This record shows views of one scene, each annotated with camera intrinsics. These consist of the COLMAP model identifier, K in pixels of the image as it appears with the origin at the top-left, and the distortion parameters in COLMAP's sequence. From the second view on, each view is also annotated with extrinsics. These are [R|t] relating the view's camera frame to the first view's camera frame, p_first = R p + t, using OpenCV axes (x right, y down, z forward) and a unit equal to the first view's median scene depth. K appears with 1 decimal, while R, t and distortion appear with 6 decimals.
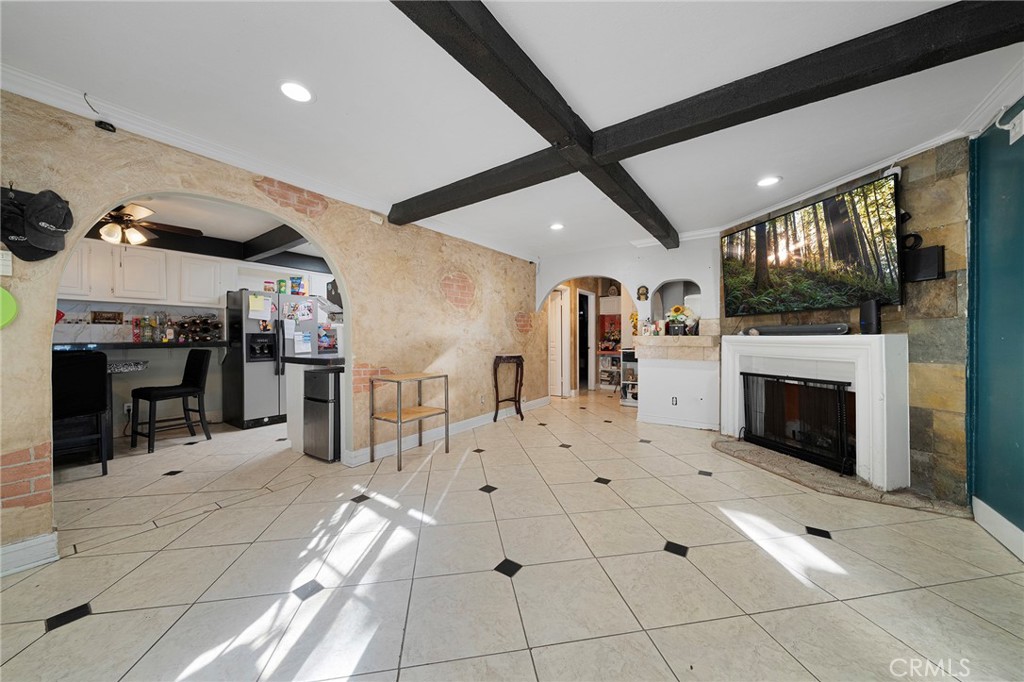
lens RADIAL K [[350.0, 0, 510.5], [0, 350.0, 338.5], [0, 0, 1]] dist [-0.000191, -0.000302]
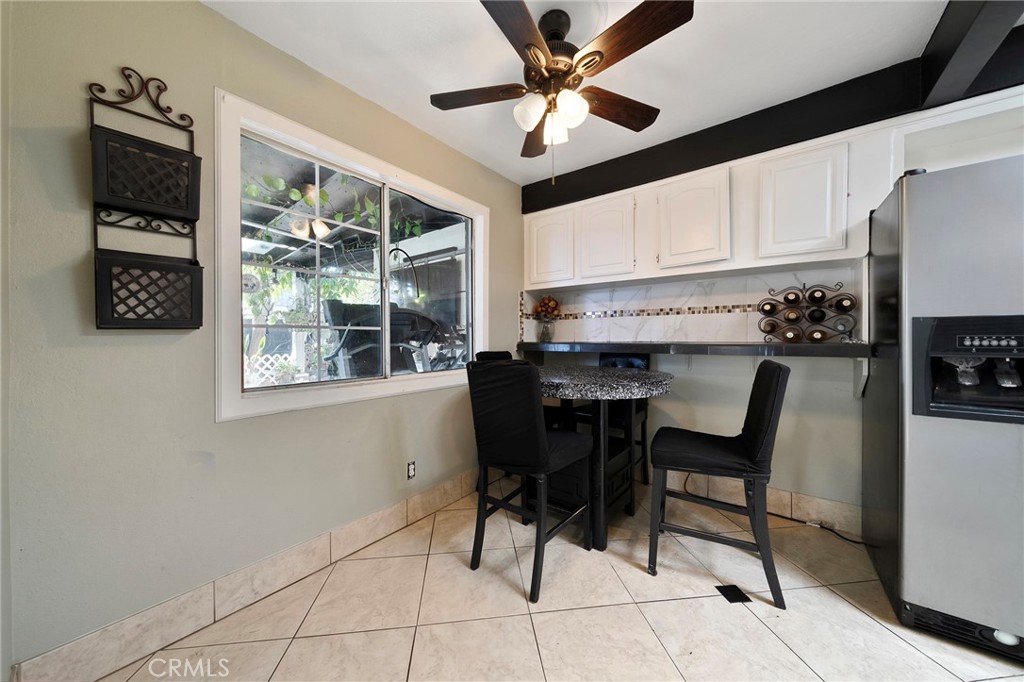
lens RADIAL K [[350.0, 0, 519.4], [0, 350.0, 342.0], [0, 0, 1]] dist [-0.000191, -0.000302]
pose [[-0.025305, 0.012845, -0.999597, -0.433555], [0.003456, 0.999913, 0.012761, 0.001041], [0.999674, -0.003132, -0.025347, 0.649412]]
